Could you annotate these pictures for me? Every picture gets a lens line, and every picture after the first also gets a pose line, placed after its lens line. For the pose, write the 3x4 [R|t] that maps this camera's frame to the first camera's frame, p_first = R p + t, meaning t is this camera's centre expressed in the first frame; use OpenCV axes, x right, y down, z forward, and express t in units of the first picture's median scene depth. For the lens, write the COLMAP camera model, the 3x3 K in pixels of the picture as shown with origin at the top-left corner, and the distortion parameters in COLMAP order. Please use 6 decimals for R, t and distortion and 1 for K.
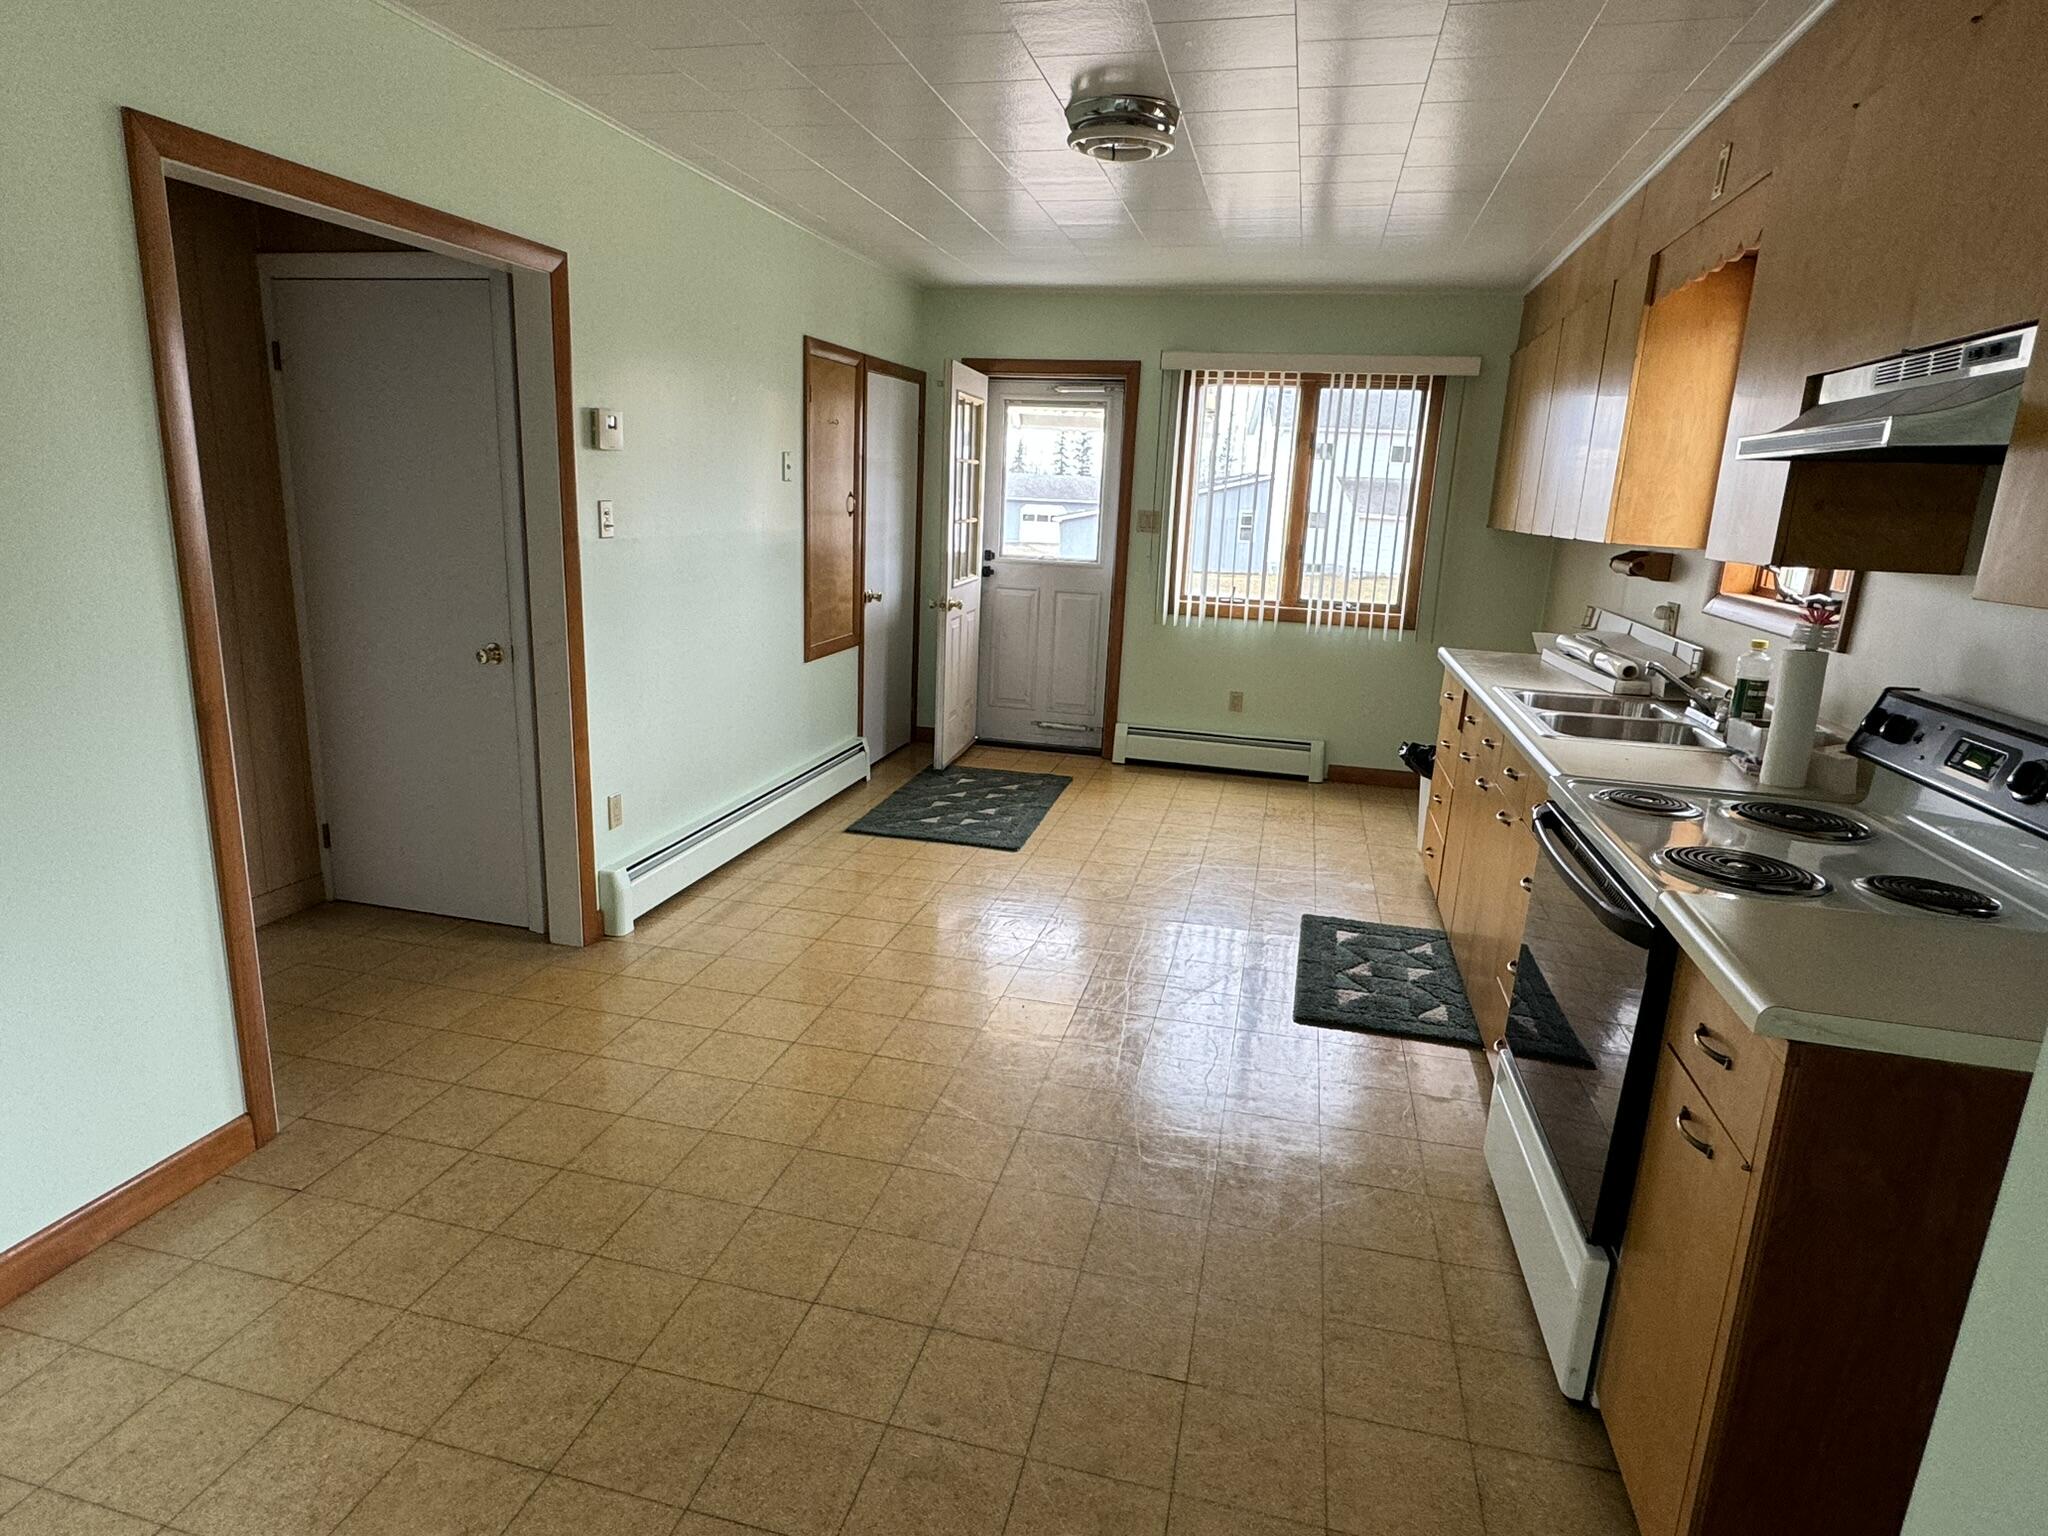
lens RADIAL K [[1126.3, 0, 1024.9], [0, 1126.3, 766.2], [0, 0, 1]] dist [-0.002487, -0.000225]
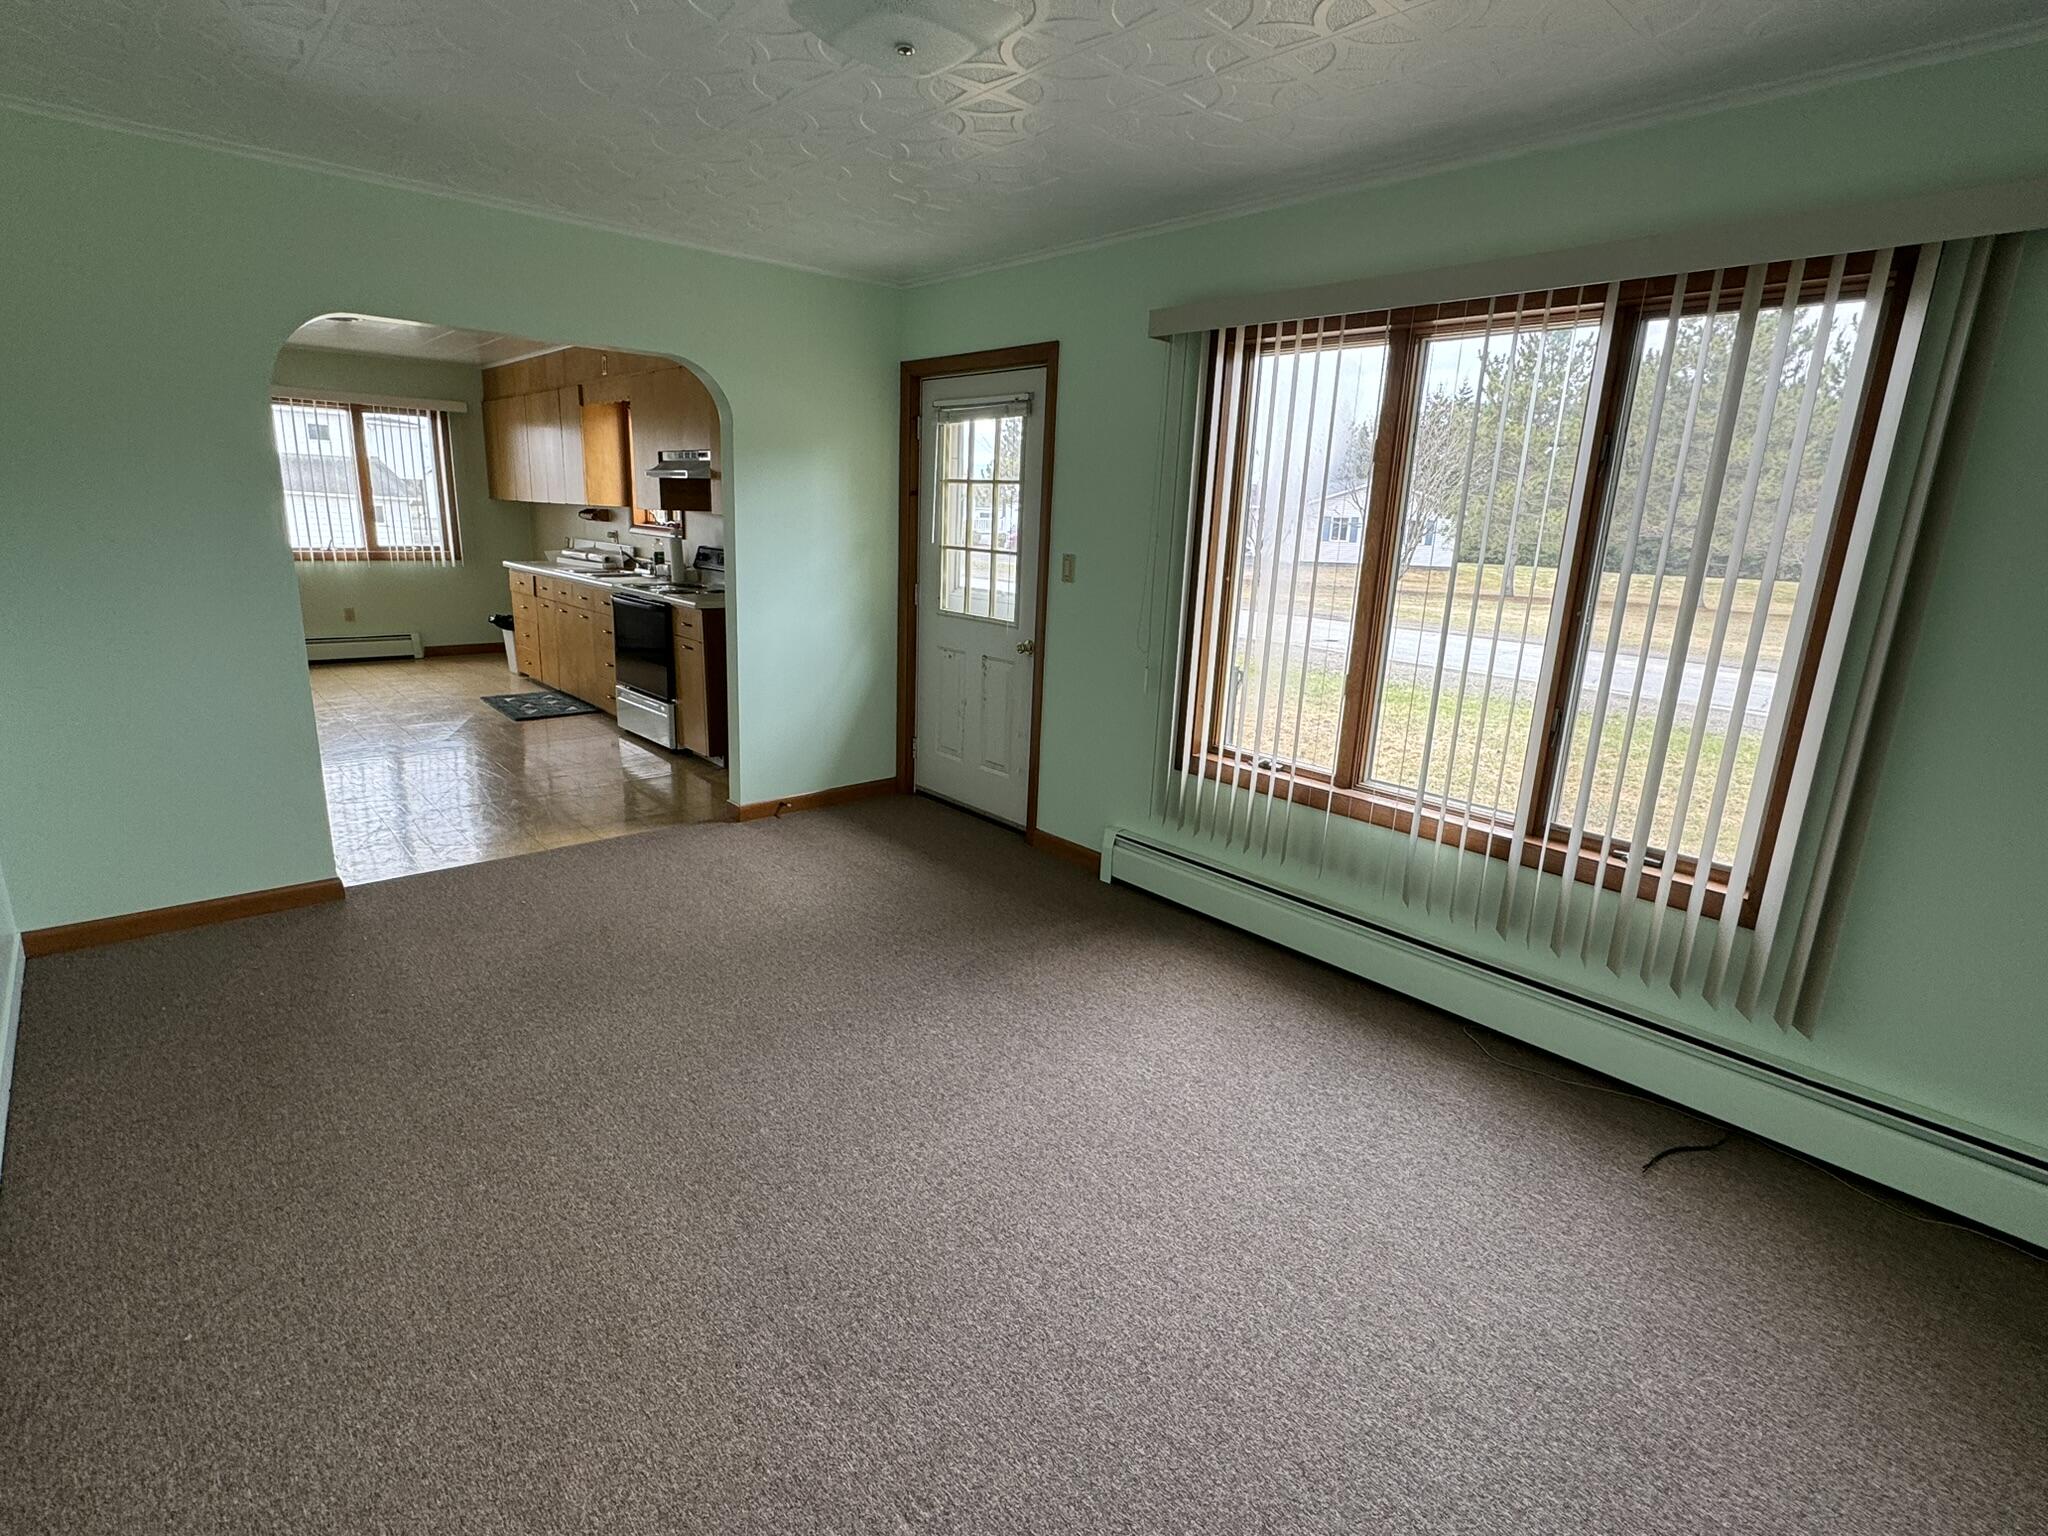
lens RADIAL K [[1003.8, 0, 1019.6], [0, 1003.8, 767.6], [0, 0, 1]] dist [-0.001995, -0.001089]
pose [[0.556611, -0.229375, 0.798481, -0.752342], [0.181770, 0.971466, 0.152358, 0.174115], [-0.810644, 0.060336, 0.582422, -0.895729]]
